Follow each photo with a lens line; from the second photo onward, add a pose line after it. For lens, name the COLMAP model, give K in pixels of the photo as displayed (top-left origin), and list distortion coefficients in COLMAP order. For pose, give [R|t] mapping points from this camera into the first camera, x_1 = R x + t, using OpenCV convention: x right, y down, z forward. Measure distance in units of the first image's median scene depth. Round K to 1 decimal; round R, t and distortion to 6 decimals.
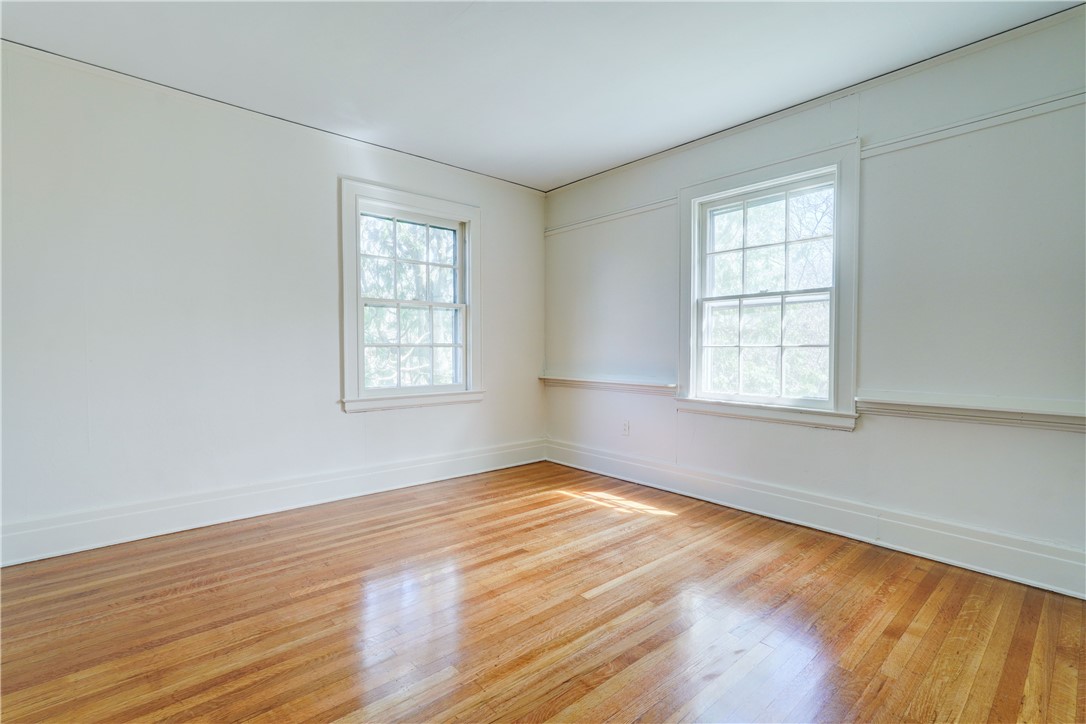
lens RADIAL K [[488.4, 0, 549.5], [0, 488.4, 361.4], [0, 0, 1]] dist [0.000054, 0.000117]
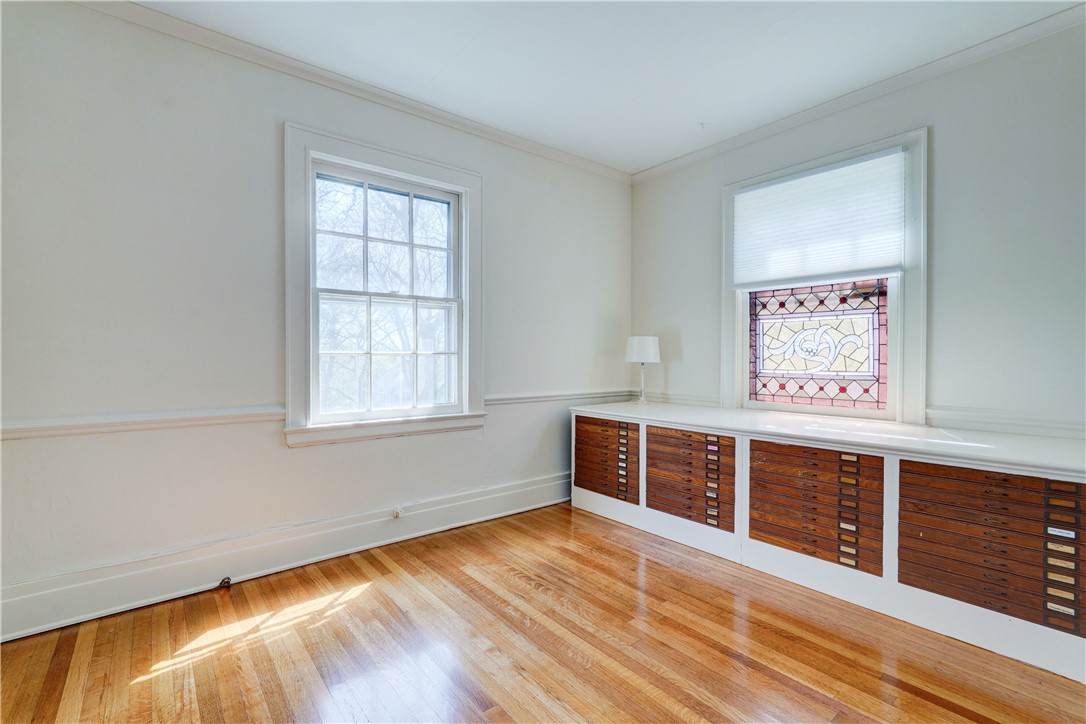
lens RADIAL K [[488.4, 0, 549.5], [0, 488.4, 361.4], [0, 0, 1]] dist [0.000054, 0.000117]
pose [[0.039164, -0.009125, 0.999191, -0.447465], [0.030316, 0.999509, 0.007940, -0.015641], [-0.998773, 0.029981, 0.039422, 0.672270]]
